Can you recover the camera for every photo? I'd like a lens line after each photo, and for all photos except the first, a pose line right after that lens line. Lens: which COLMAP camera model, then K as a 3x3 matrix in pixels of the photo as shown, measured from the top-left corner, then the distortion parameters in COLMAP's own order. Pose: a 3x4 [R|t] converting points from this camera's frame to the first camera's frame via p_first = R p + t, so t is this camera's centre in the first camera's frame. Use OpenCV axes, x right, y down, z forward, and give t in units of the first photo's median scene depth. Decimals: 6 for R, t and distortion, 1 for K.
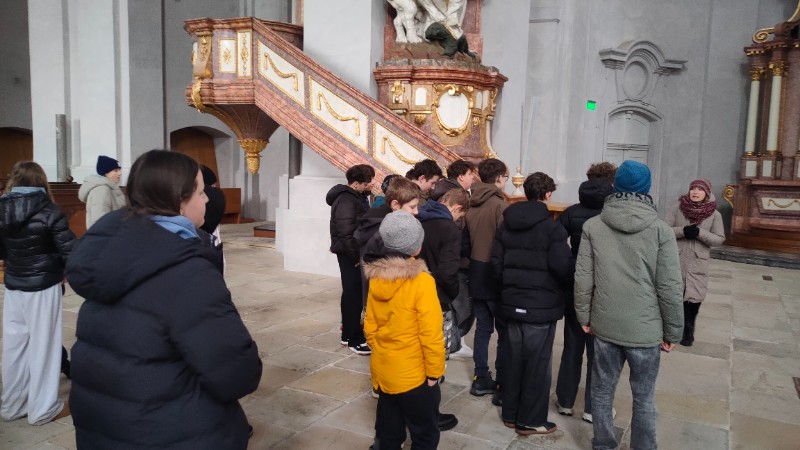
lens RADIAL K [[611.3, 0, 400.0], [0, 611.3, 225.0], [0, 0, 1]] dist [0.046527, -0.037879]
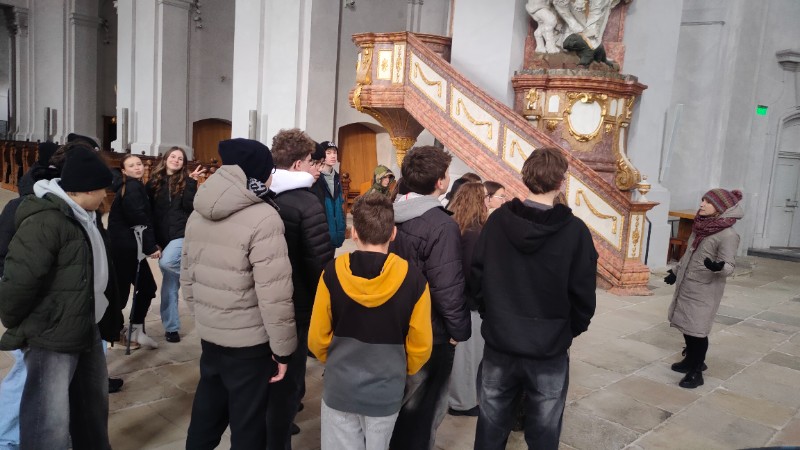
lens RADIAL K [[611.3, 0, 400.0], [0, 611.3, 225.0], [0, 0, 1]] dist [0.046527, -0.037879]
pose [[0.963268, 0.070553, -0.259106, 0.065975], [-0.068062, 0.997508, 0.018585, -0.000875], [0.259772, -0.000267, 0.965670, -0.098522]]
